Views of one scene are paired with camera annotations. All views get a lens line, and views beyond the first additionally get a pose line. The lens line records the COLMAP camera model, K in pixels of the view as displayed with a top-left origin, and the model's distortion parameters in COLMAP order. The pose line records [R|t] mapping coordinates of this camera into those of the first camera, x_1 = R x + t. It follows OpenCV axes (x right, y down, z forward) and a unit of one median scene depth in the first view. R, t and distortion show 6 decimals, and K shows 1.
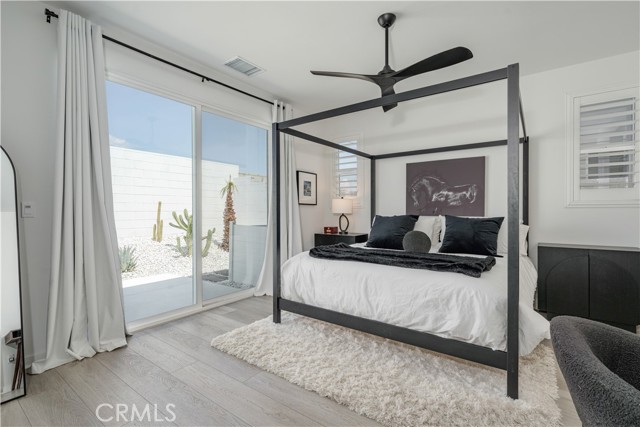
lens RADIAL K [[292.6, 0, 322.6], [0, 292.6, 214.4], [0, 0, 1]] dist [-0.001252, 0.000042]
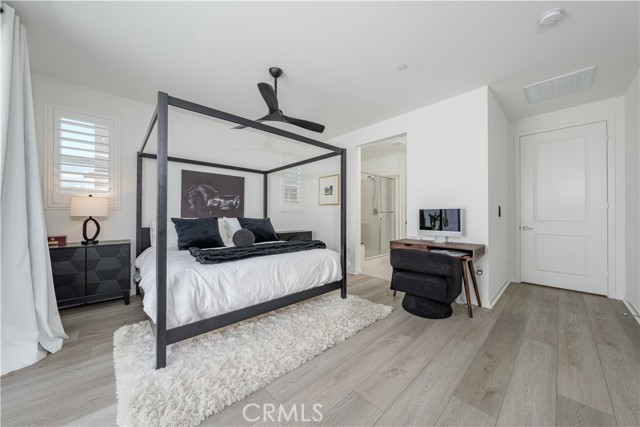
lens RADIAL K [[225.1, 0, 322.6], [0, 225.1, 213.4], [0, 0, 1]] dist [-0.000111, -0.000055]
pose [[0.190928, 0.006802, 0.981580, -0.576347], [0.008001, 0.999932, -0.008486, -0.002176], [-0.981571, 0.009474, 0.190861, 0.455306]]
